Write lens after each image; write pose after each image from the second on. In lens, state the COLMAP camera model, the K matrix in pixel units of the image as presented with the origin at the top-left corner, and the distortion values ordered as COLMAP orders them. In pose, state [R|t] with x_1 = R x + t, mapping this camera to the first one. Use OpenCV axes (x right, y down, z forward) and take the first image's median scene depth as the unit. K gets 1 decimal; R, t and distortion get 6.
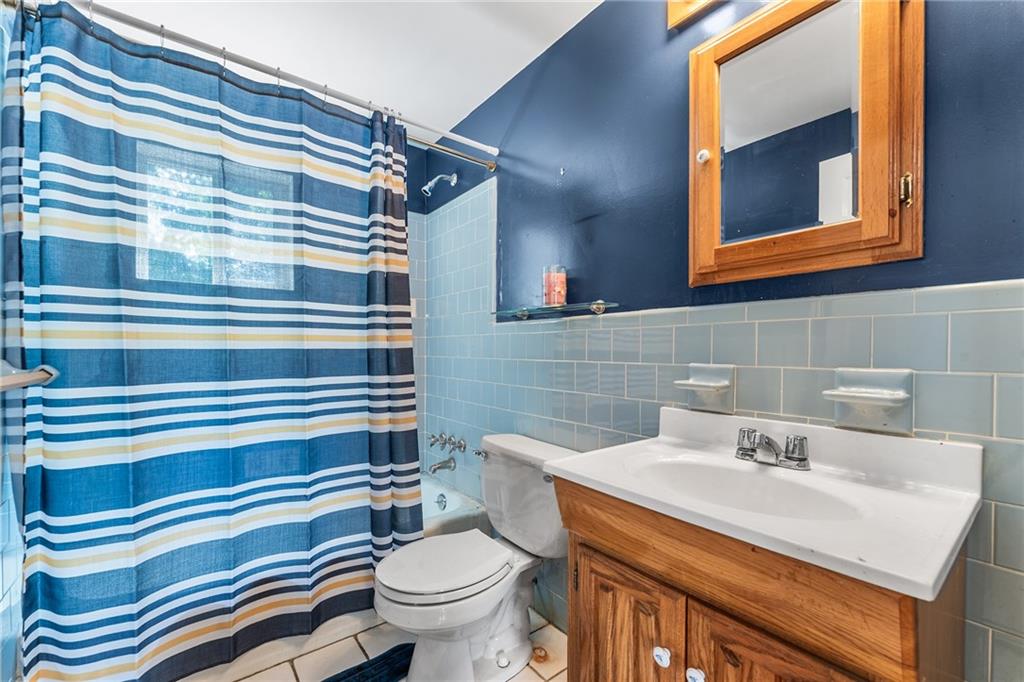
lens RADIAL K [[423.7, 0, 515.5], [0, 423.7, 345.7], [0, 0, 1]] dist [0.000570, -0.000049]
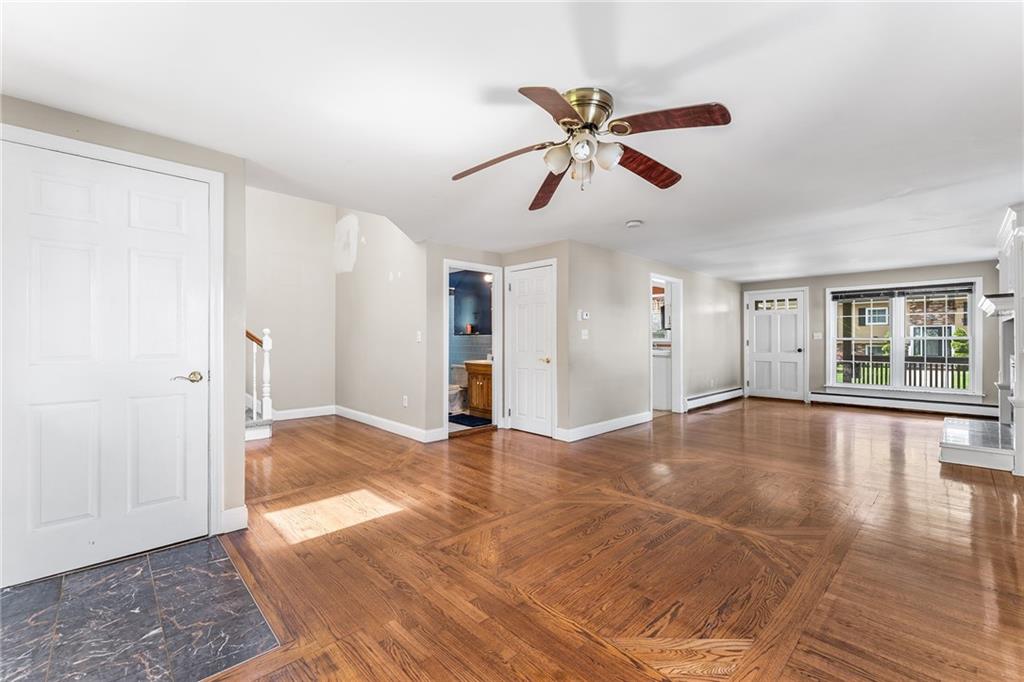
lens RADIAL K [[423.7, 0, 513.4], [0, 423.7, 340.3], [0, 0, 1]] dist [0.000570, -0.000049]
pose [[0.992417, 0.004293, 0.122842, 0.015219], [-0.004455, 0.999990, 0.001044, -0.021624], [-0.122836, -0.001584, 0.992426, -3.567744]]
